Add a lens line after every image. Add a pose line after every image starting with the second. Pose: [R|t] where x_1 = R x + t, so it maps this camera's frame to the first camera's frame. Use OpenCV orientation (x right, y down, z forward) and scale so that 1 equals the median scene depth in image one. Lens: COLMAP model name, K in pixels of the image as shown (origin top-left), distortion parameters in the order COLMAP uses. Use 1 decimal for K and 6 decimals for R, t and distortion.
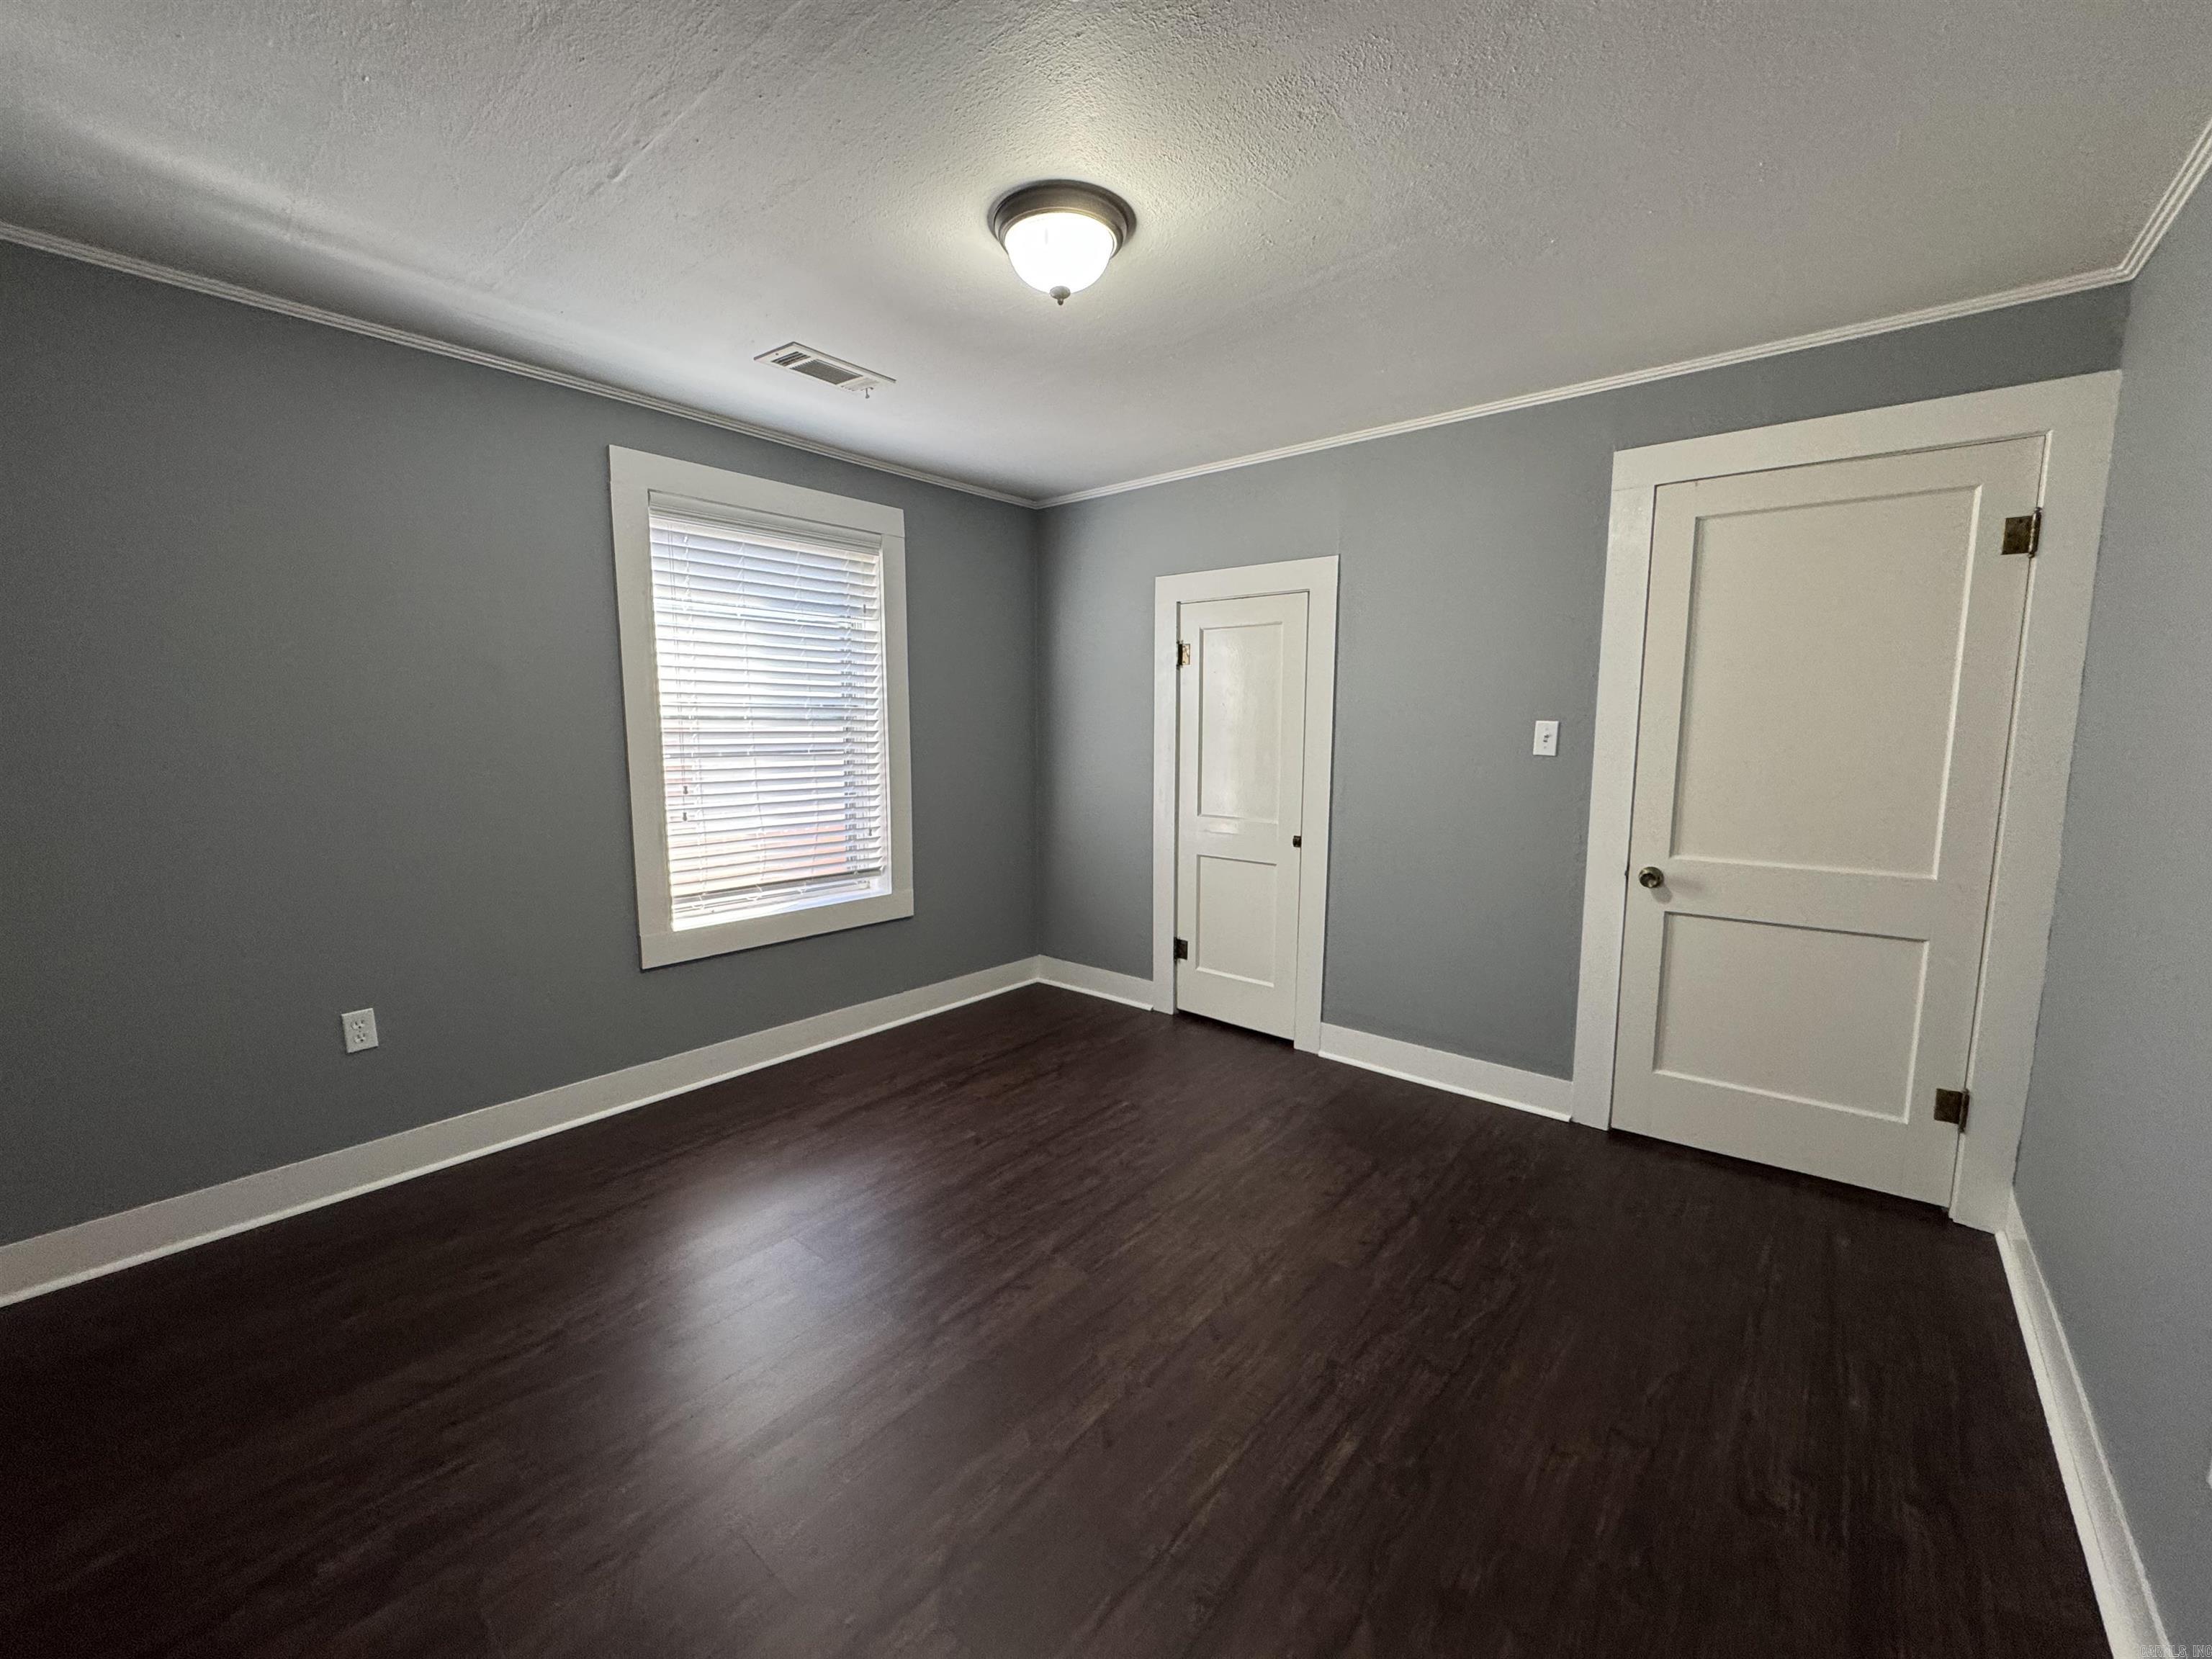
lens RADIAL K [[876.1, 0, 1106.0], [0, 876.1, 829.5], [0, 0, 1]] dist [-0.007697, 0.000192]
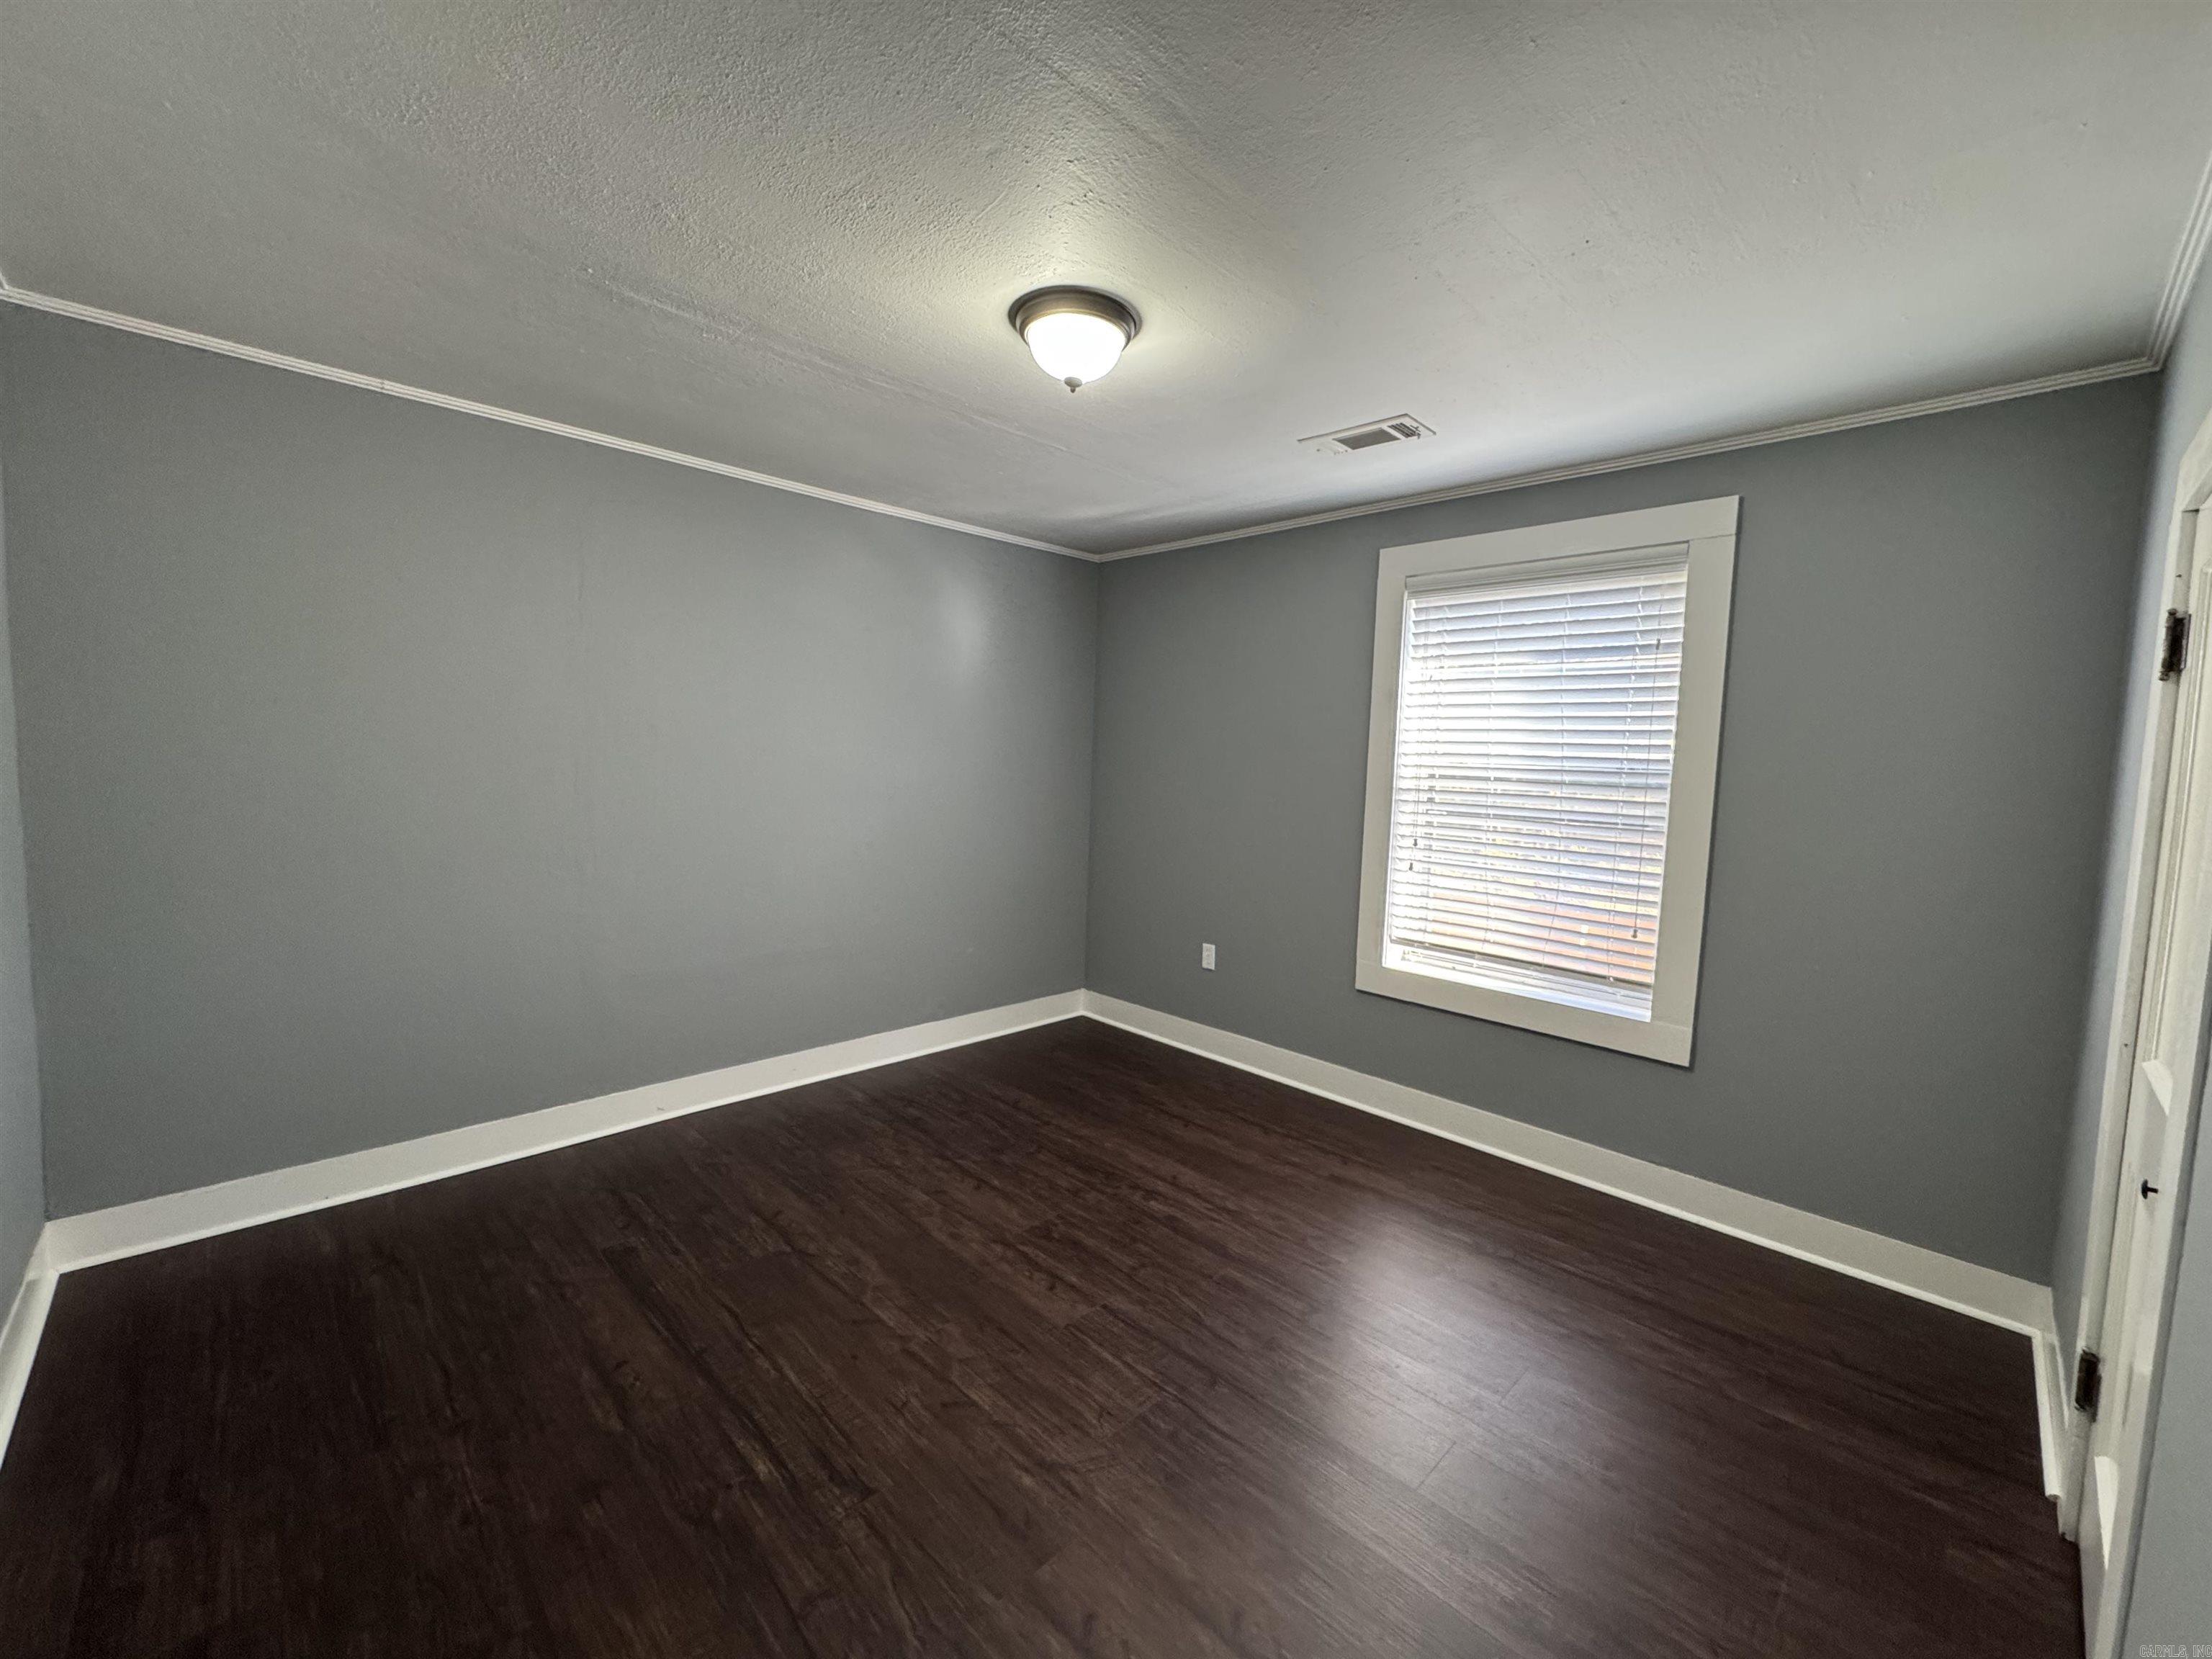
lens RADIAL K [[876.1, 0, 1106.0], [0, 876.1, 829.5], [0, 0, 1]] dist [-0.007697, 0.000192]
pose [[-0.083658, 0.070293, -0.994012, 0.798655], [-0.162229, 0.983241, 0.083185, -0.113749], [0.983200, 0.168217, -0.070852, 0.892987]]
